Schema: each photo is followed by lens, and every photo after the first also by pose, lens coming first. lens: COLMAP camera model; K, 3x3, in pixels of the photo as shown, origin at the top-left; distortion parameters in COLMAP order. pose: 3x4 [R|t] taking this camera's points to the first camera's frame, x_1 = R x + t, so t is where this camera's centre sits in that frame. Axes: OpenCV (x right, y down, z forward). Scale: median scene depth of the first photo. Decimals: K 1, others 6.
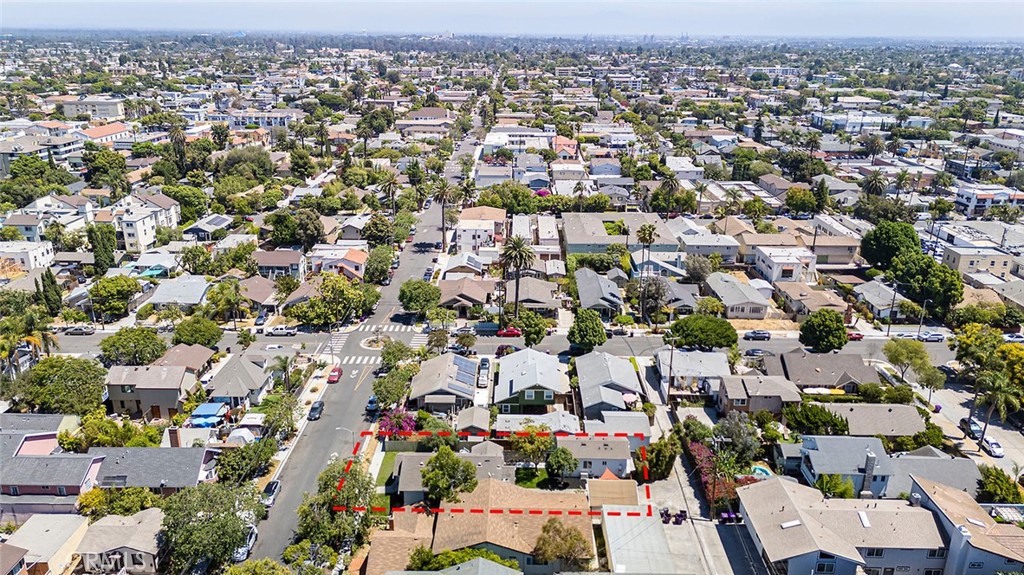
lens RADIAL K [[739.3, 0, 514.2], [0, 739.3, 286.0], [0, 0, 1]] dist [0.011598, -0.006060]
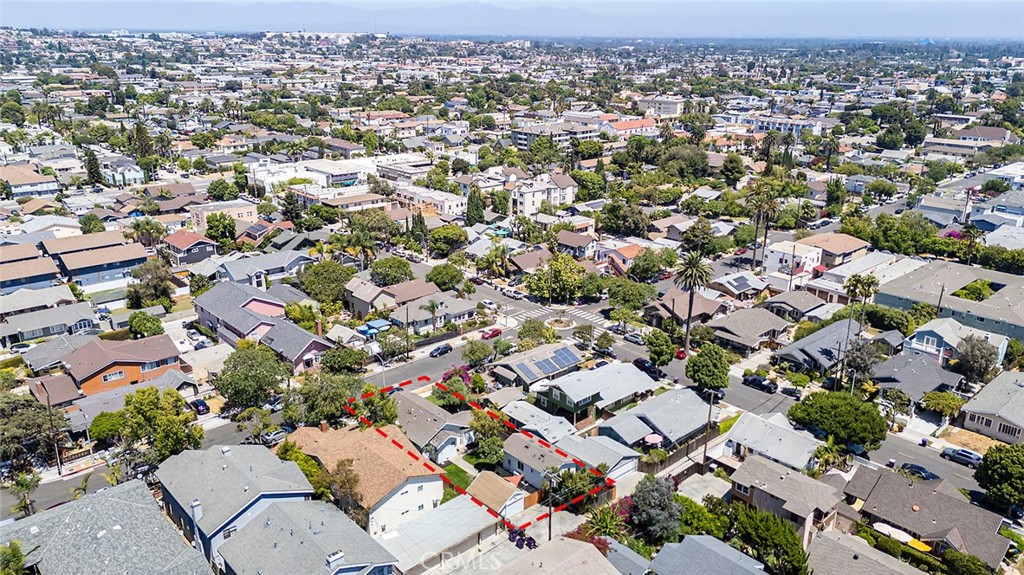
lens RADIAL K [[739.3, 0, 514.4], [0, 739.3, 289.0], [0, 0, 1]] dist [0.011598, -0.006060]
pose [[0.673065, 0.229159, -0.703185, 0.422698], [-0.232752, 0.968107, 0.092711, -0.046447], [0.702004, 0.101267, 0.704936, 0.146765]]
